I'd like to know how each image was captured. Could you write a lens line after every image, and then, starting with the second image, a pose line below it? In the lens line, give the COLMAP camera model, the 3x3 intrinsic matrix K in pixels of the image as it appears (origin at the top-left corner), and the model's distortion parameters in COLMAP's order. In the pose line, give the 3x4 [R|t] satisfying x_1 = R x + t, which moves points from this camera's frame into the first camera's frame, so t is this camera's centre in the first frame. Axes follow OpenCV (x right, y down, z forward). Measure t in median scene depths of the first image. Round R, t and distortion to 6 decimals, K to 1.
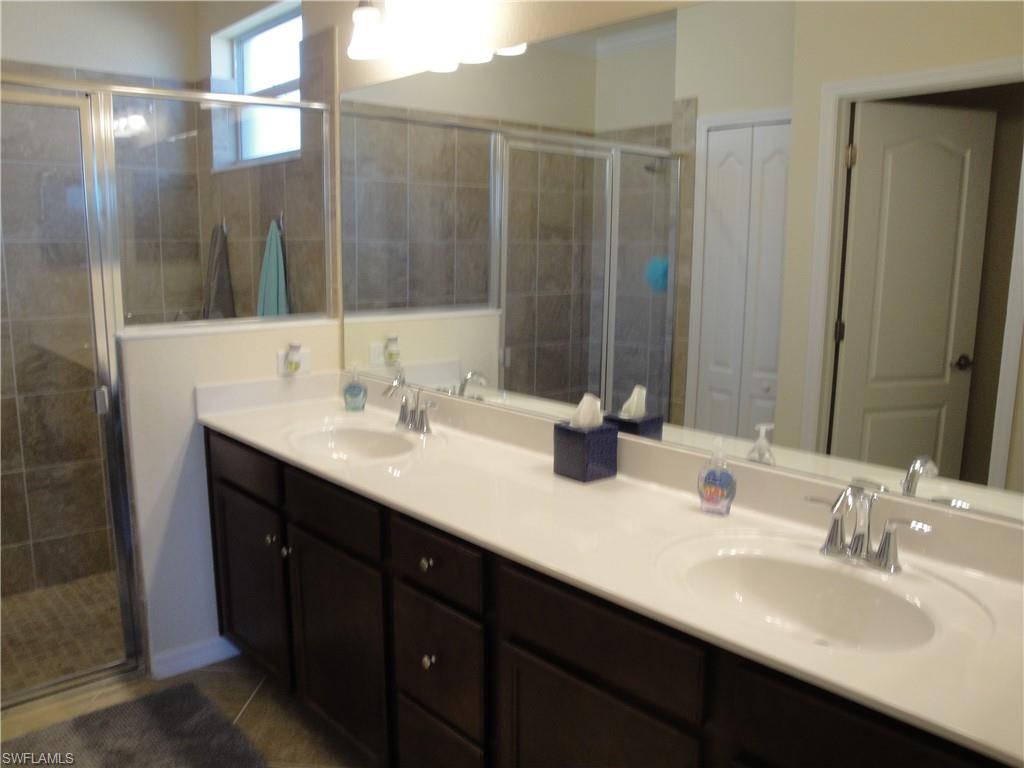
lens RADIAL K [[837.9, 0, 508.5], [0, 837.9, 379.7], [0, 0, 1]] dist [-0.164529, 0.136151]
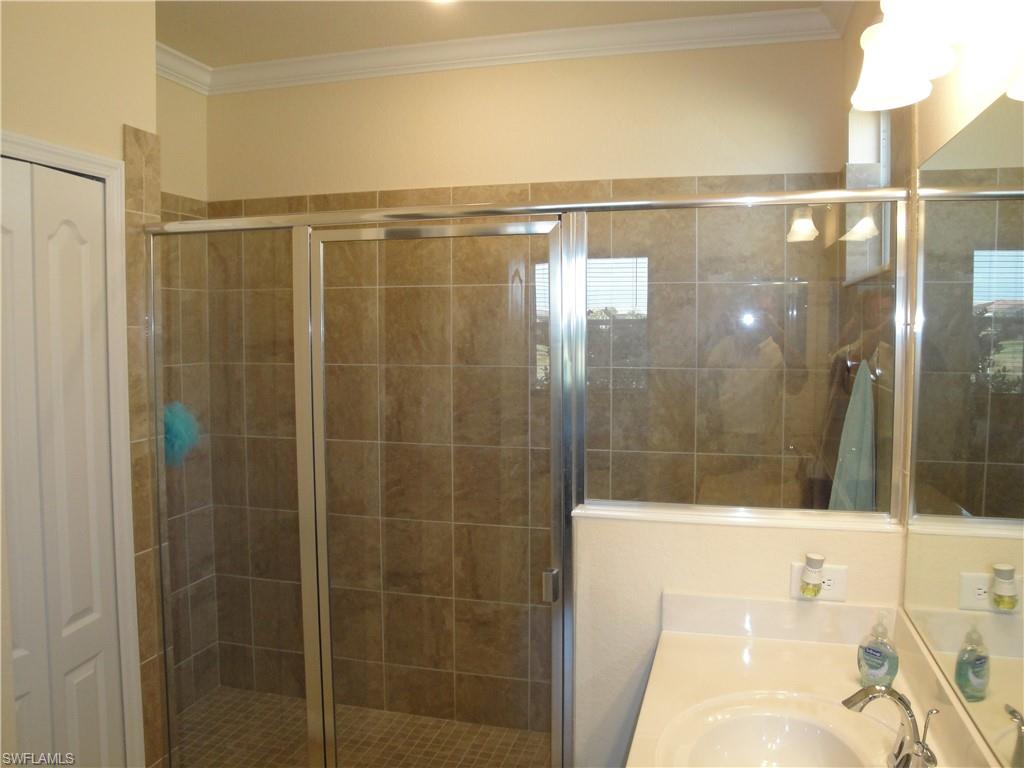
lens RADIAL K [[837.9, 0, 508.5], [0, 837.9, 379.7], [0, 0, 1]] dist [-0.164529, 0.136151]
pose [[0.557312, 0.042622, -0.829208, 0.129342], [-0.133561, 0.990278, -0.038866, -0.117730], [0.819490, 0.132411, 0.557587, 0.402843]]
